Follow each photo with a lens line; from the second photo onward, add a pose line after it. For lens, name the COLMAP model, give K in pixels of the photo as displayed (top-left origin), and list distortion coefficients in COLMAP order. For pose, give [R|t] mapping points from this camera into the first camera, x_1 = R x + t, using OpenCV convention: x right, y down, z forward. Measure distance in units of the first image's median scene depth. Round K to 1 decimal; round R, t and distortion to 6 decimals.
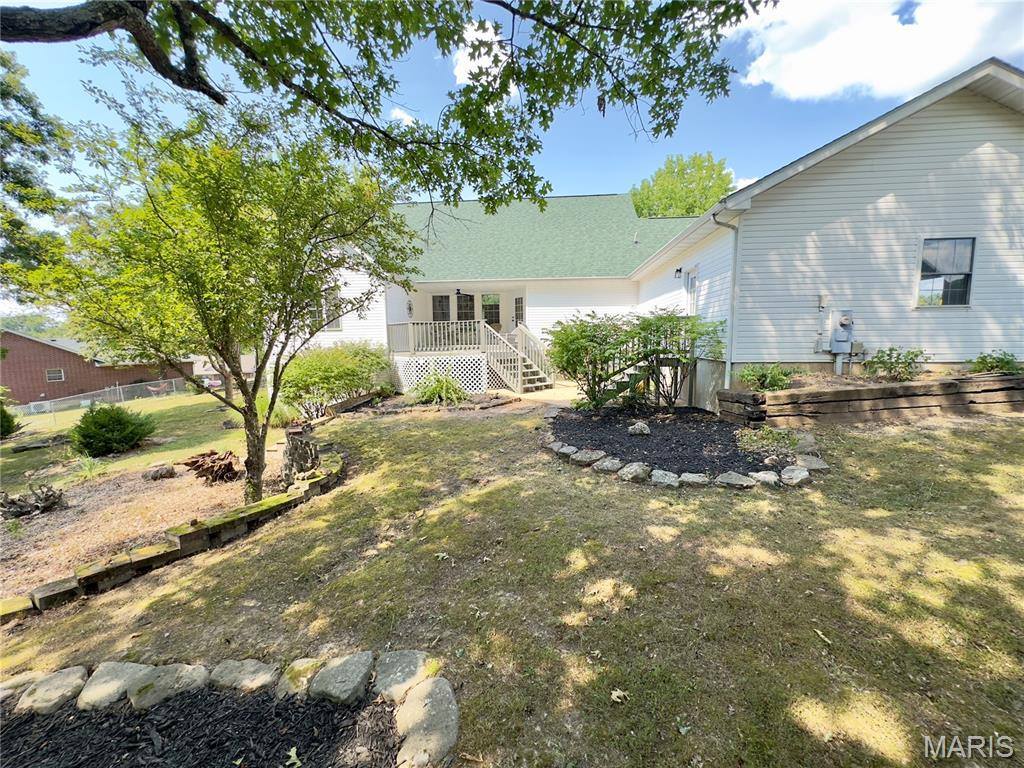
lens RADIAL K [[410.3, 0, 513.7], [0, 410.3, 380.2], [0, 0, 1]] dist [-0.000729, -0.000253]
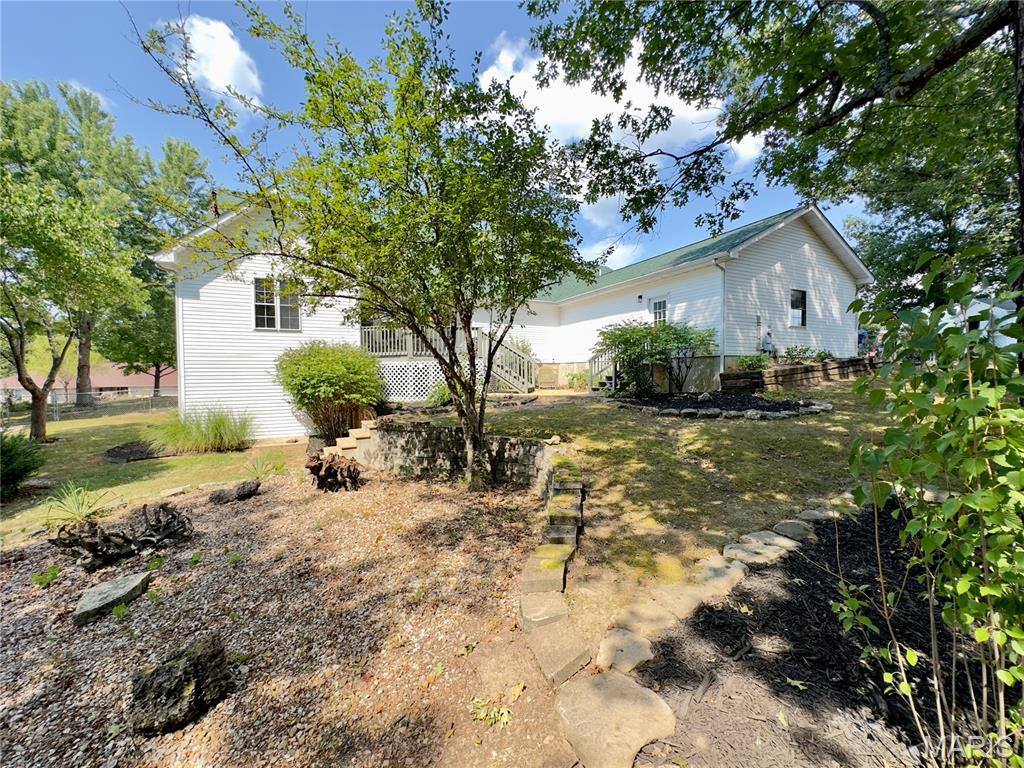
lens RADIAL K [[410.3, 0, 516.3], [0, 410.3, 382.6], [0, 0, 1]] dist [-0.000729, -0.000253]
pose [[0.849516, -0.006780, 0.527520, -0.976174], [0.051697, 0.996175, -0.070448, 0.131391], [-0.525024, 0.087117, 0.846617, 0.133550]]
